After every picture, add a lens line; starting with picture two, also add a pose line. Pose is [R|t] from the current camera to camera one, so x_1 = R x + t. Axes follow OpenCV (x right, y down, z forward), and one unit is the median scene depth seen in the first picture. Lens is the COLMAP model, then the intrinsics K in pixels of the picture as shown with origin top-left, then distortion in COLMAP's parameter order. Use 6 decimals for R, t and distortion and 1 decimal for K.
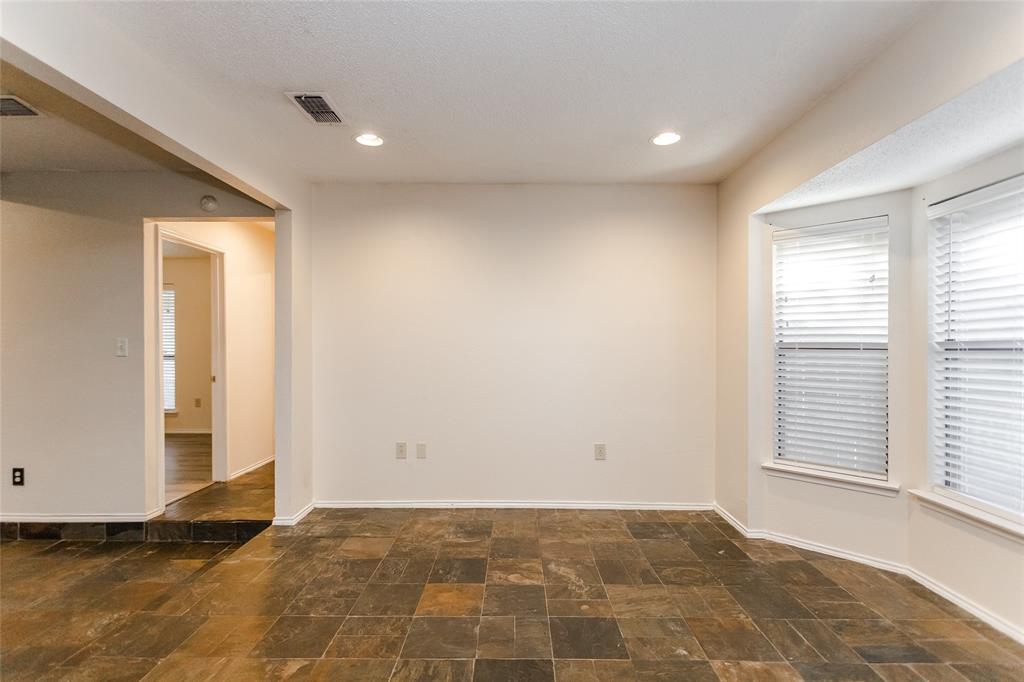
lens RADIAL K [[485.0, 0, 513.2], [0, 485.0, 353.2], [0, 0, 1]] dist [-0.000197, 0.000086]
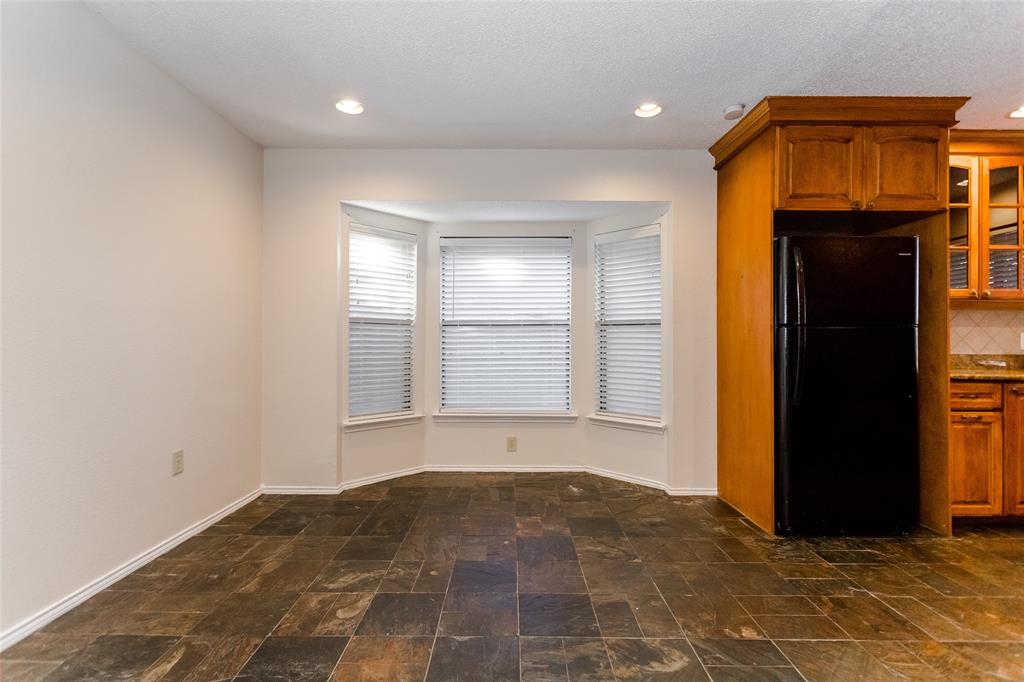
lens RADIAL K [[489.1, 0, 505.9], [0, 489.1, 337.4], [0, 0, 1]] dist [0.000889, 0.000301]
pose [[-0.004173, 0.004445, 0.999981, -0.691473], [0.007014, 0.999966, -0.004416, 0.037280], [-0.999967, 0.006996, -0.004204, 0.686395]]
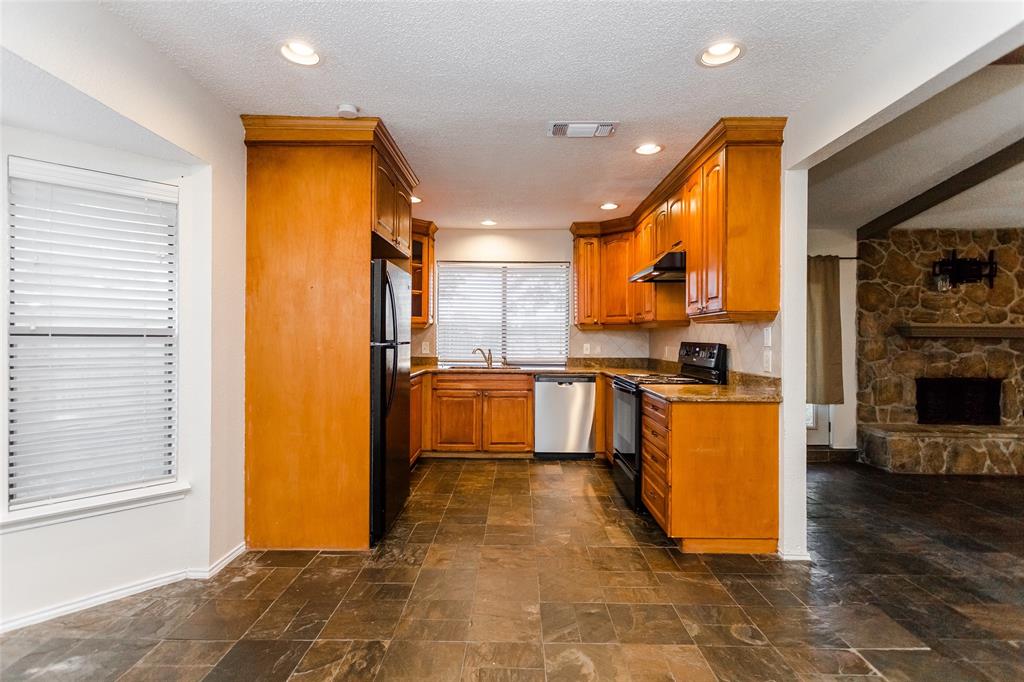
lens RADIAL K [[488.7, 0, 512.9], [0, 488.7, 338.4], [0, 0, 1]] dist [0.002212, 0.000535]
pose [[-0.999980, -0.006399, -0.000184, -0.012012], [-0.006400, 0.999908, 0.011967, -0.011327], [0.000107, 0.011968, -0.999928, 1.136083]]
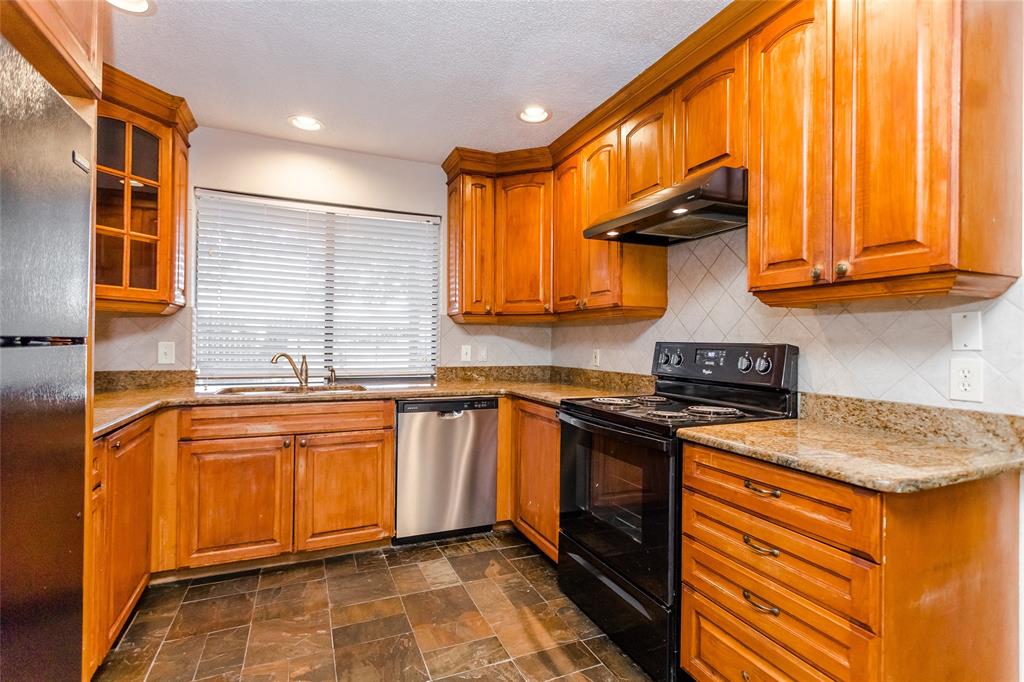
lens RADIAL K [[486.4, 0, 512.1], [0, 486.4, 339.0], [0, 0, 1]] dist [0.000455, 0.000542]
pose [[-0.913591, -0.012711, -0.406435, 0.094000], [-0.015896, 0.999864, 0.004463, 0.007792], [0.406323, 0.010538, -0.913669, 0.391825]]
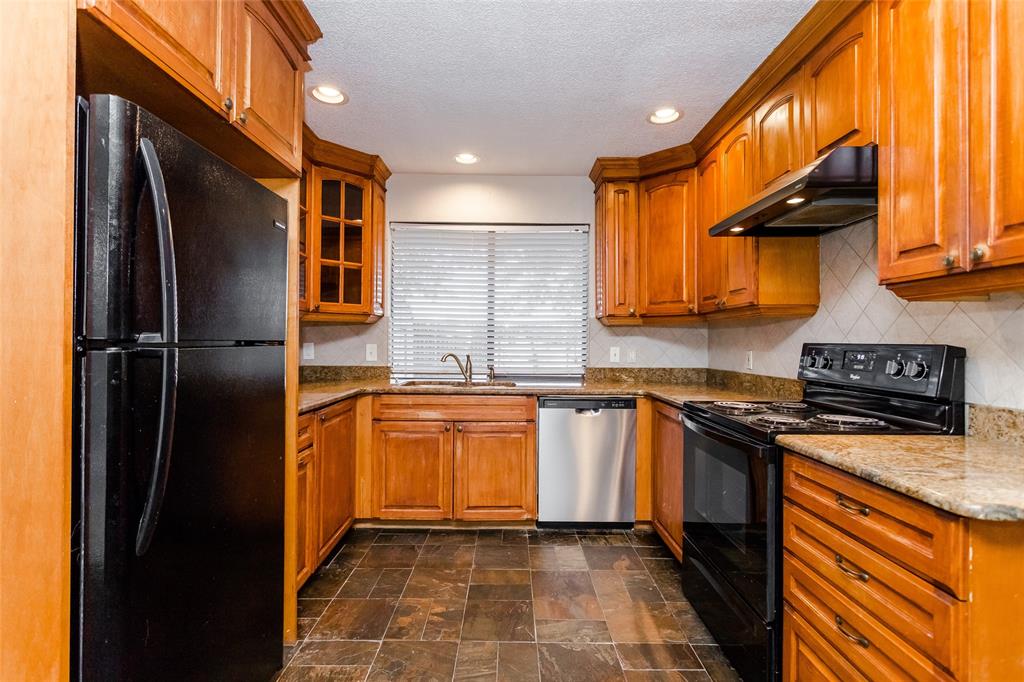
lens RADIAL K [[486.4, 0, 512.1], [0, 486.4, 339.0], [0, 0, 1]] dist [0.000455, 0.000542]
pose [[-0.999900, -0.008161, -0.011555, -0.018902], [-0.008220, 0.999953, 0.005098, 0.006298], [0.011512, 0.005193, -0.999920, 0.484370]]
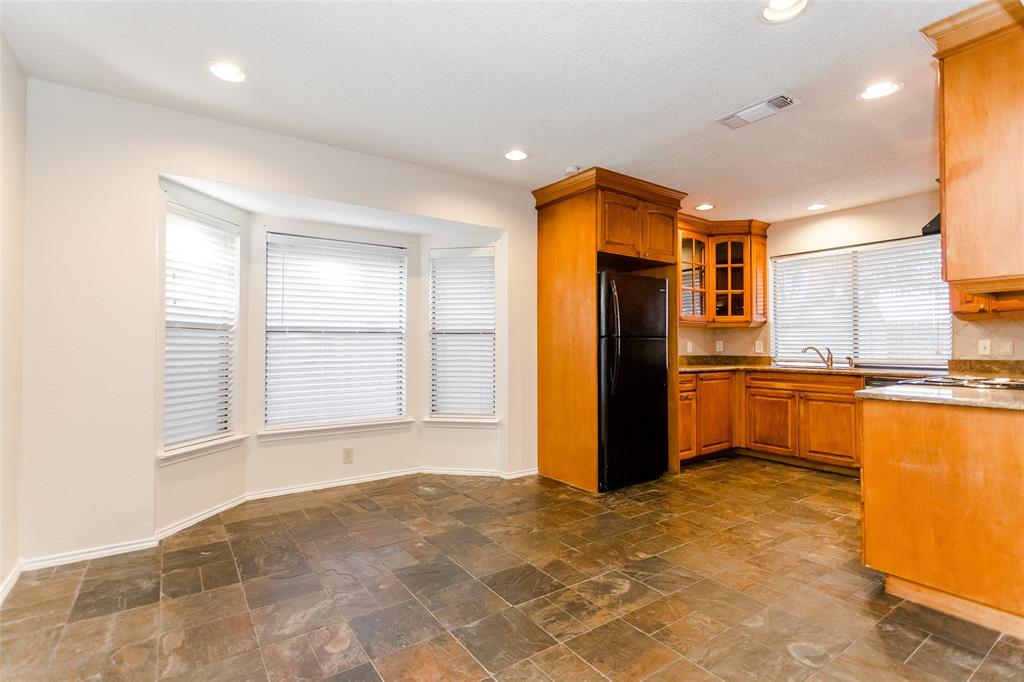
lens RADIAL K [[490.3, 0, 509.8], [0, 490.3, 338.4], [0, 0, 1]] dist [0.002535, 0.000255]
pose [[-0.580134, 0.012337, 0.814428, -0.653185], [0.007539, 0.999924, -0.009777, 0.028943], [-0.814486, 0.000468, -0.580183, 1.099009]]
